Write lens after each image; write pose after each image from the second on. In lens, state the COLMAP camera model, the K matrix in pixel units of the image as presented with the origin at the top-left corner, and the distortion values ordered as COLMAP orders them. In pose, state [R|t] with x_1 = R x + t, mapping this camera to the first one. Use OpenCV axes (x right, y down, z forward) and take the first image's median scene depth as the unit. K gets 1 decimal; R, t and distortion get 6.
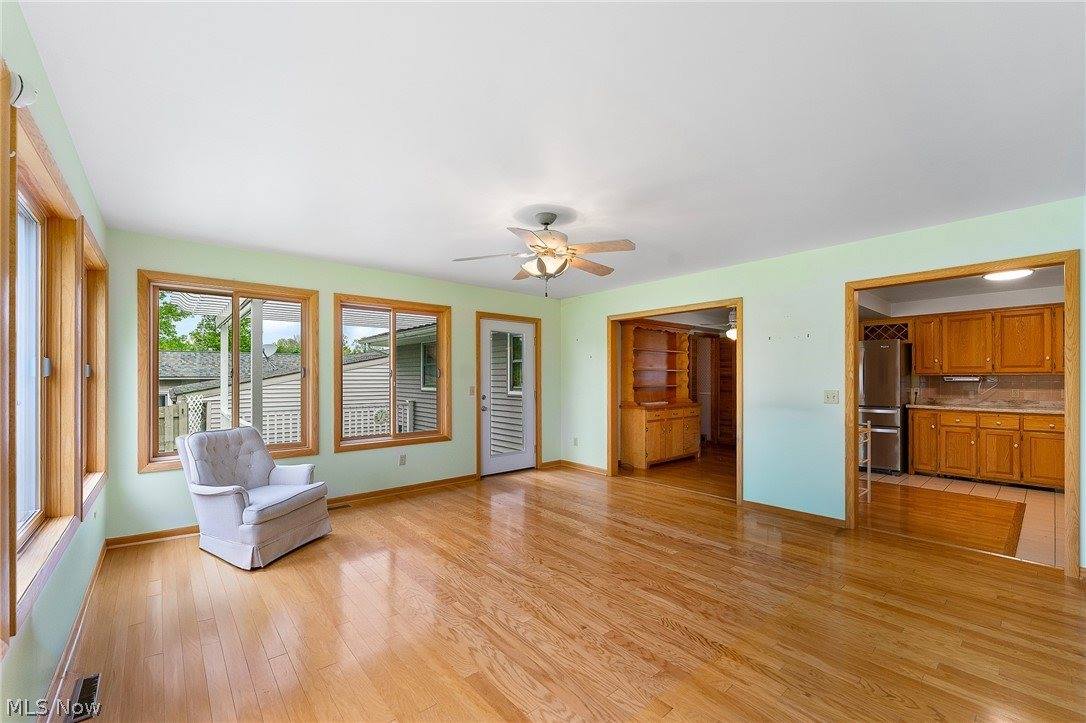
lens RADIAL K [[435.7, 0, 543.5], [0, 435.7, 377.4], [0, 0, 1]] dist [-0.002588, -0.000319]
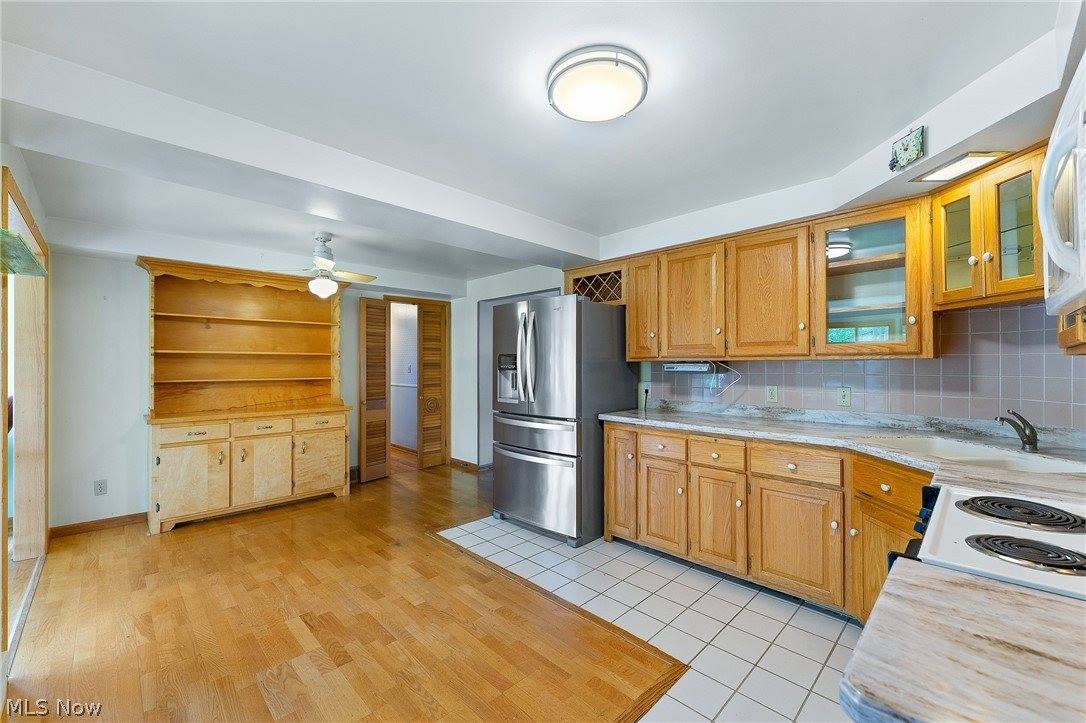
lens RADIAL K [[435.7, 0, 536.6], [0, 435.7, 363.0], [0, 0, 1]] dist [-0.002588, -0.000319]
pose [[0.996928, 0.000286, 0.078317, 0.747825], [-0.000168, 0.999999, -0.001514, -0.001239], [-0.078317, 0.001496, 0.996927, 0.478435]]
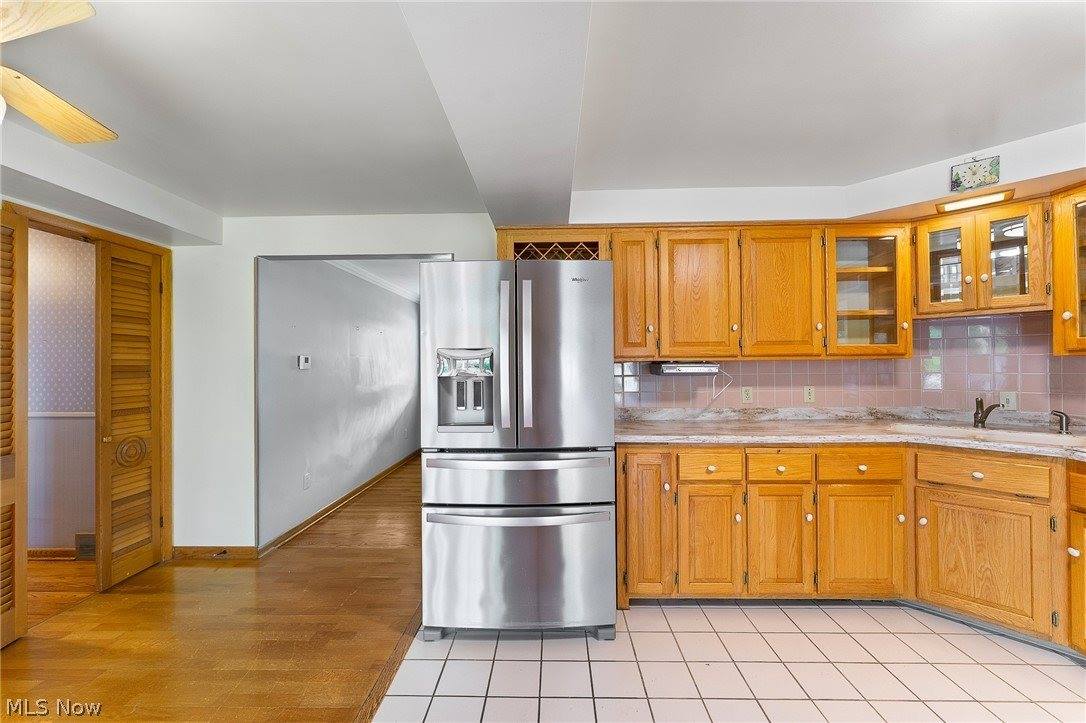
lens RADIAL K [[435.7, 0, 544.3], [0, 435.7, 364.1], [0, 0, 1]] dist [-0.002588, -0.000319]
pose [[0.661113, 0.001014, 0.750286, 0.521293], [0.005772, 0.999963, -0.006437, 0.000760], [-0.750264, 0.008586, 0.661082, 0.826405]]
